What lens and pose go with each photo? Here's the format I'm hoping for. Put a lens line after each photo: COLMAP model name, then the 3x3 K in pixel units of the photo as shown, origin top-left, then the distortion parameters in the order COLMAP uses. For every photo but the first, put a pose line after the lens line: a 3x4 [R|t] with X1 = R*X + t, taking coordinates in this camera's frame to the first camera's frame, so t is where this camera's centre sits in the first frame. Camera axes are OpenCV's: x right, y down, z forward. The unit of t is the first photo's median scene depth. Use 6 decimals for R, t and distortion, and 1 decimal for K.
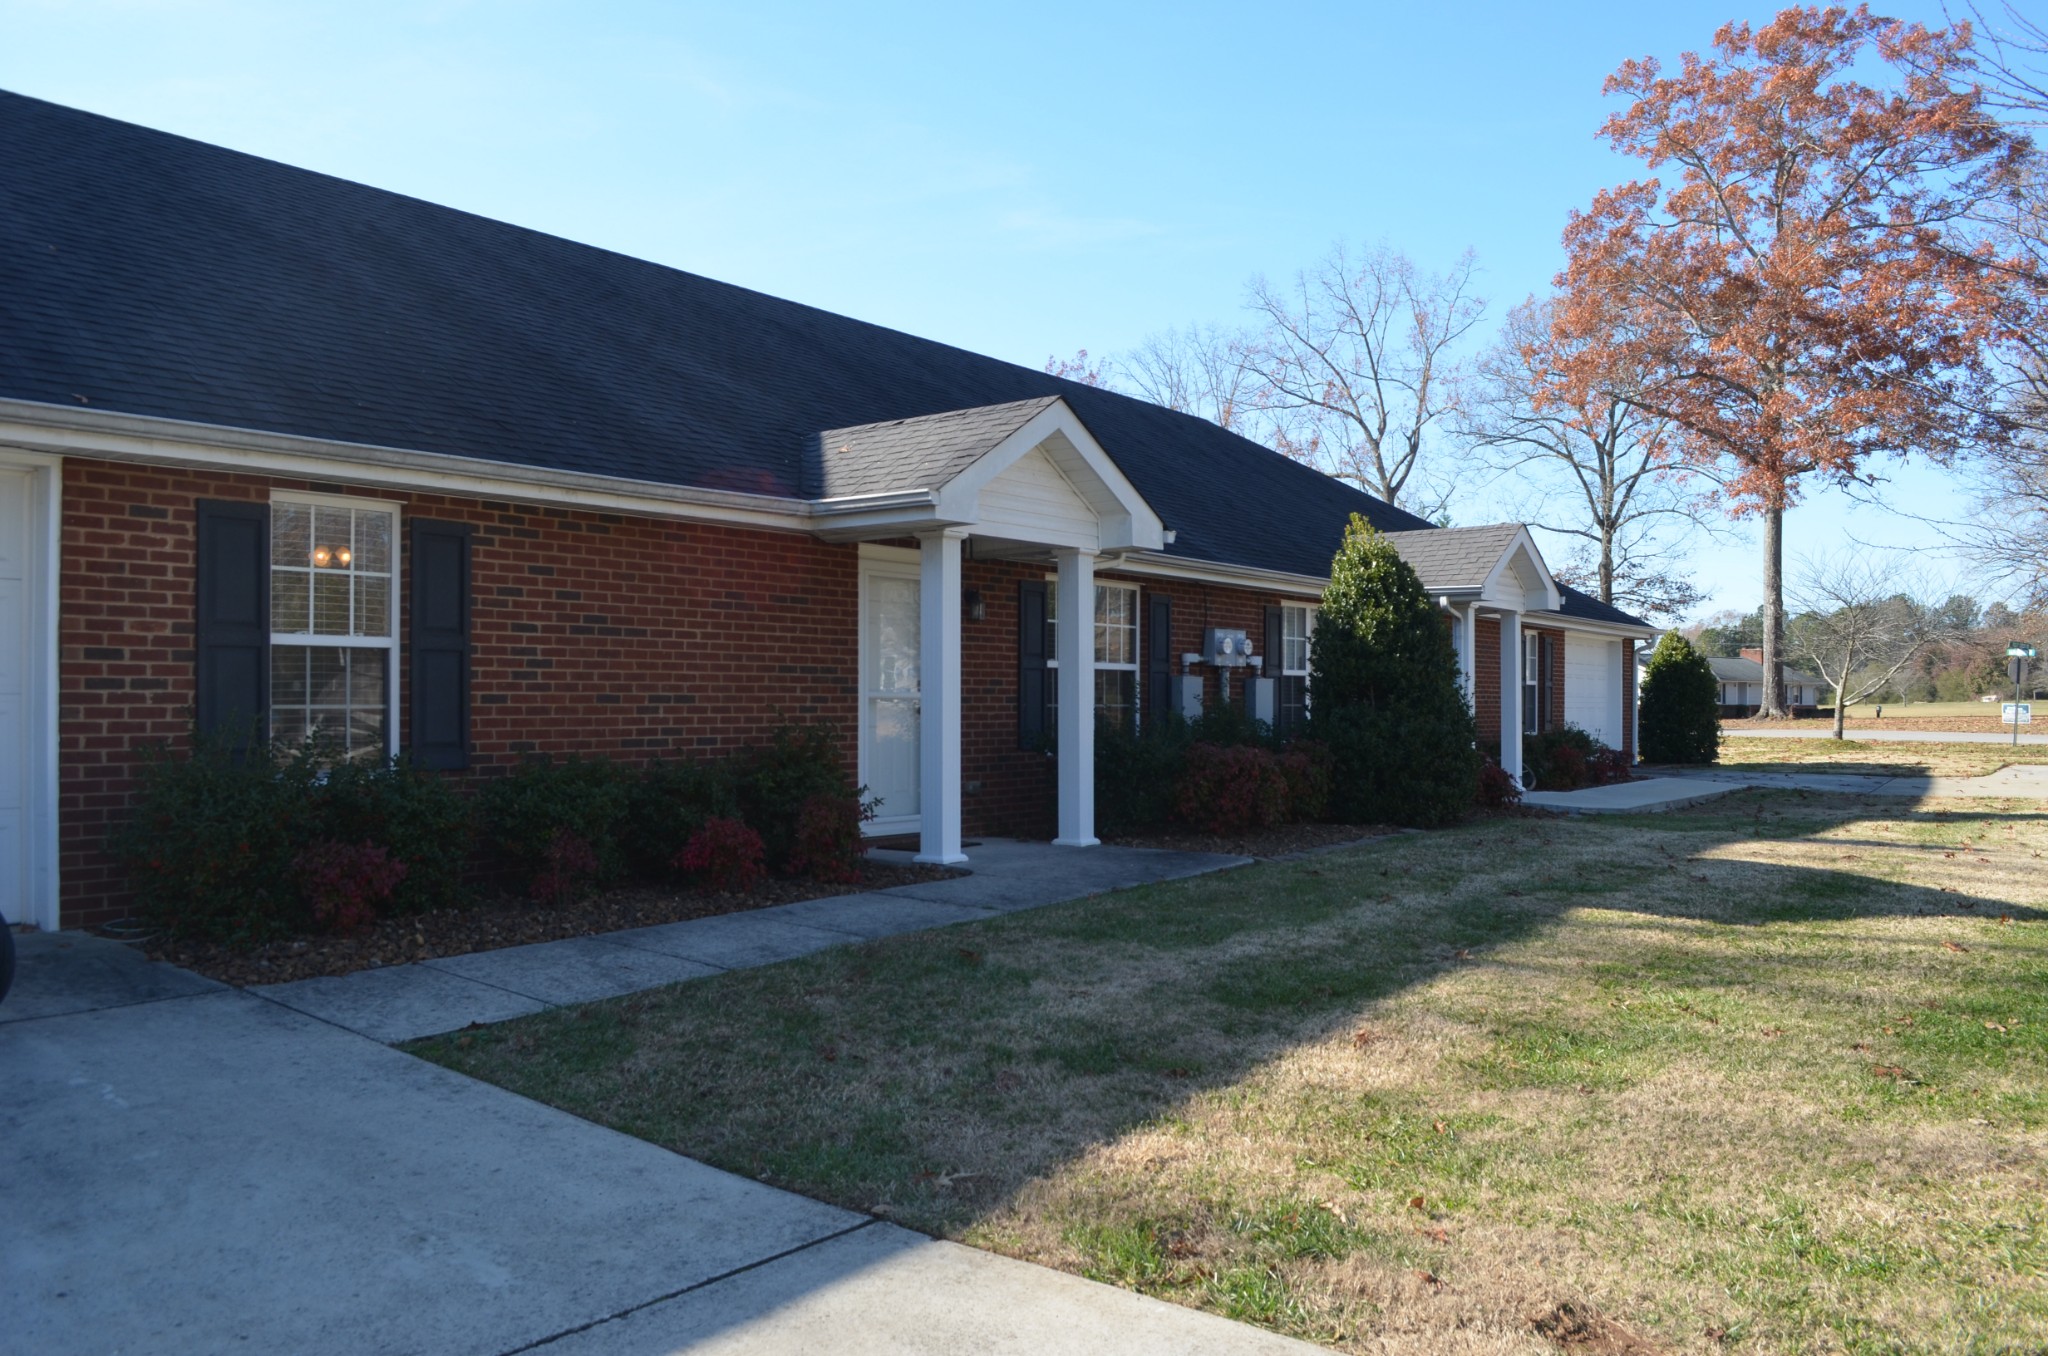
lens RADIAL K [[1580.4, 0, 1095.8], [0, 1580.4, 682.0], [0, 0, 1]] dist [-0.081891, 0.015214]
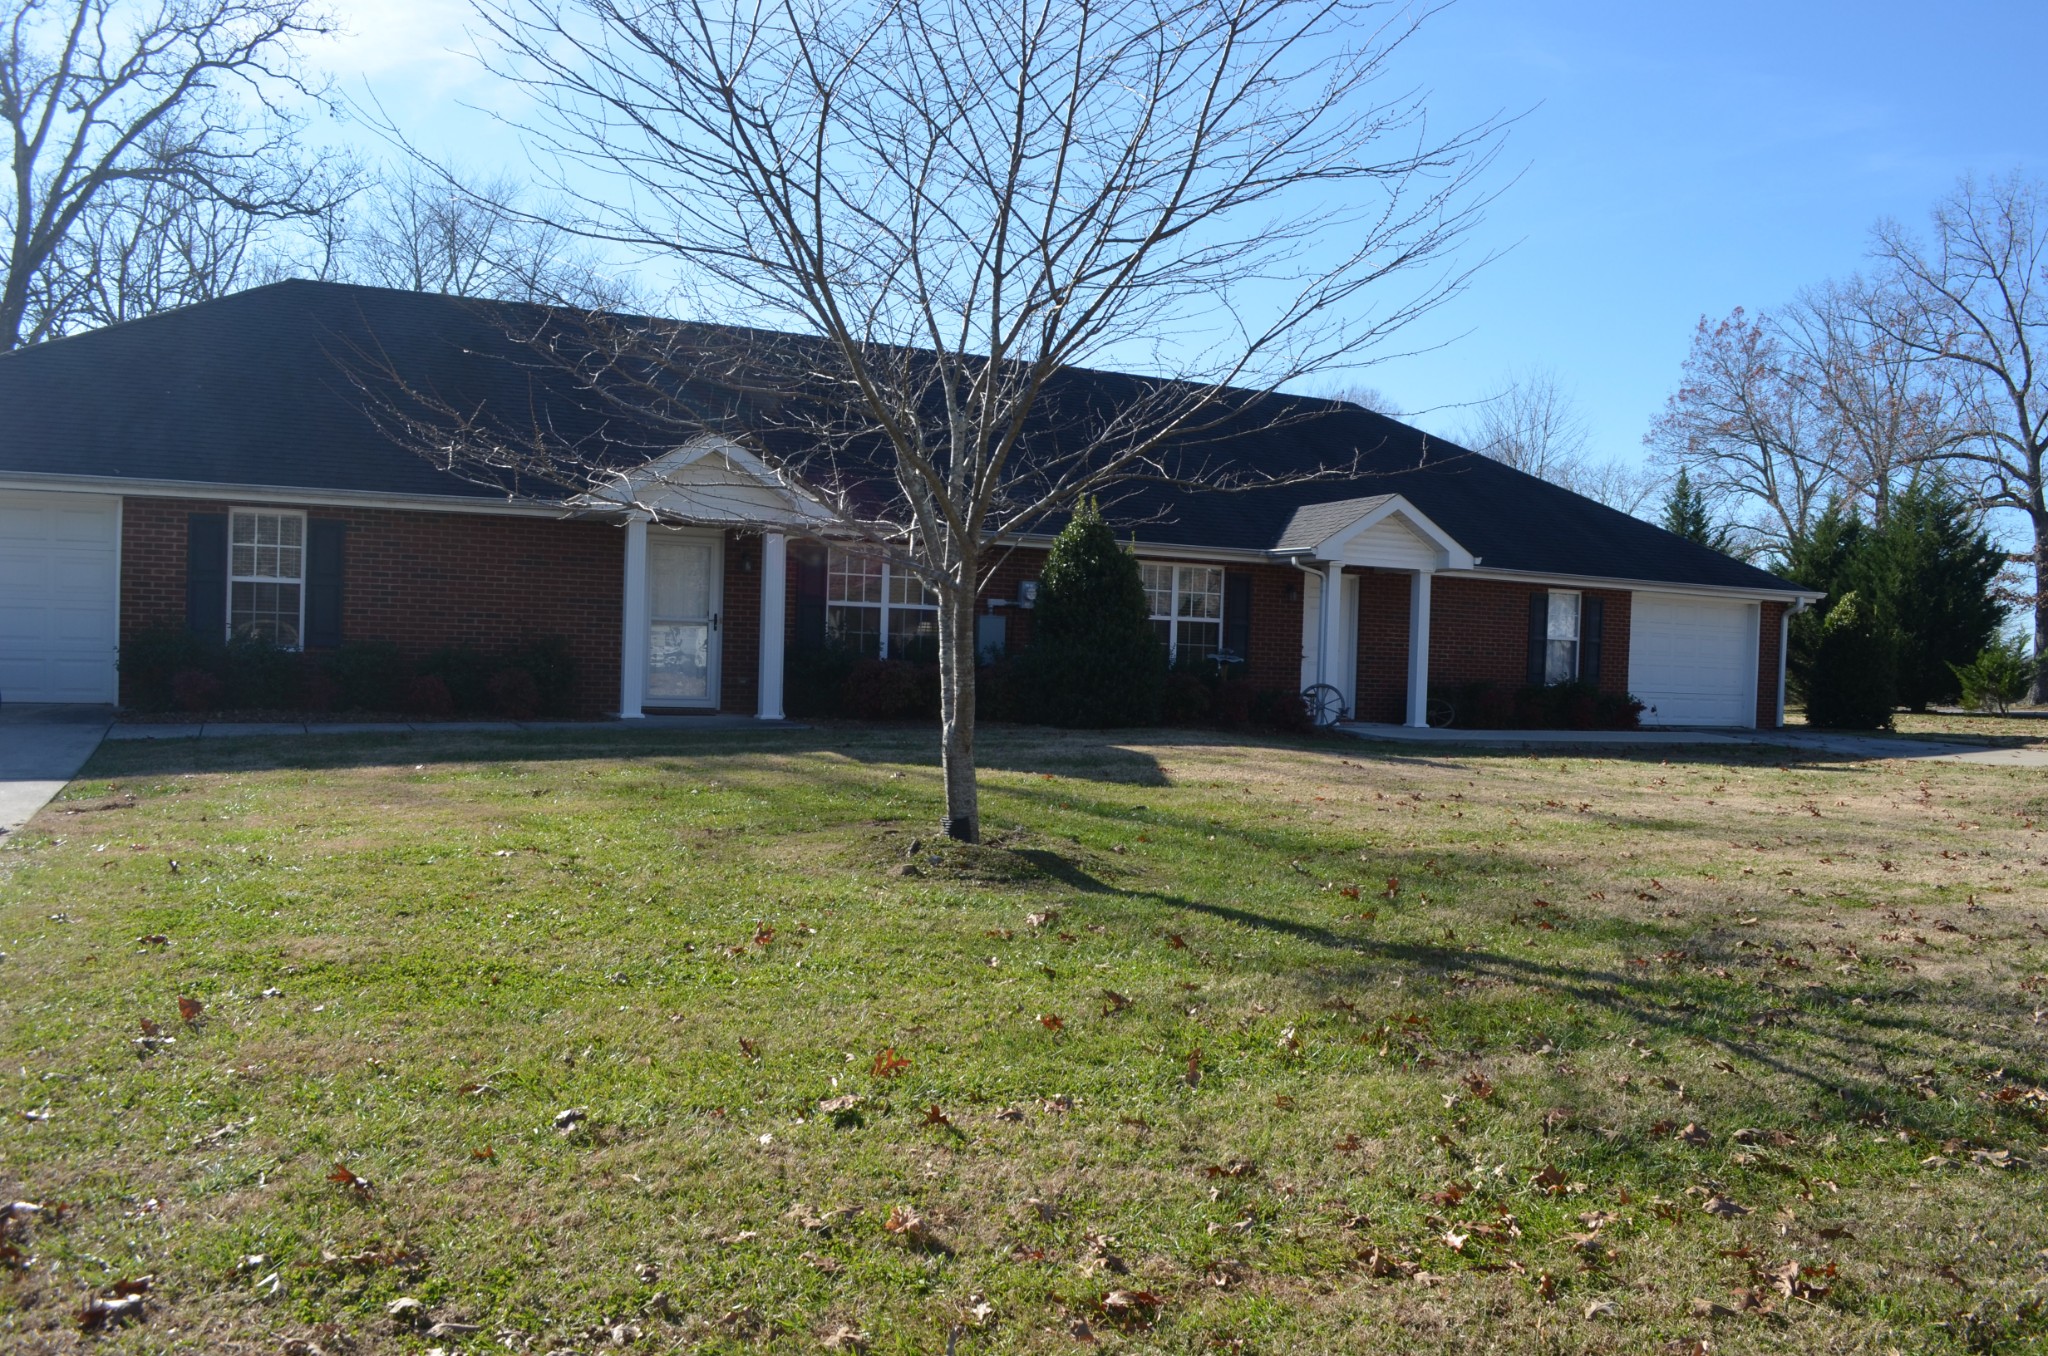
lens RADIAL K [[1580.4, 0, 1095.8], [0, 1580.4, 682.0], [0, 0, 1]] dist [-0.081891, 0.015214]
pose [[0.908310, 0.026423, -0.417462, 1.288472], [-0.019094, 0.999582, 0.021723, 0.040472], [0.417862, -0.011760, 0.908435, -0.370774]]
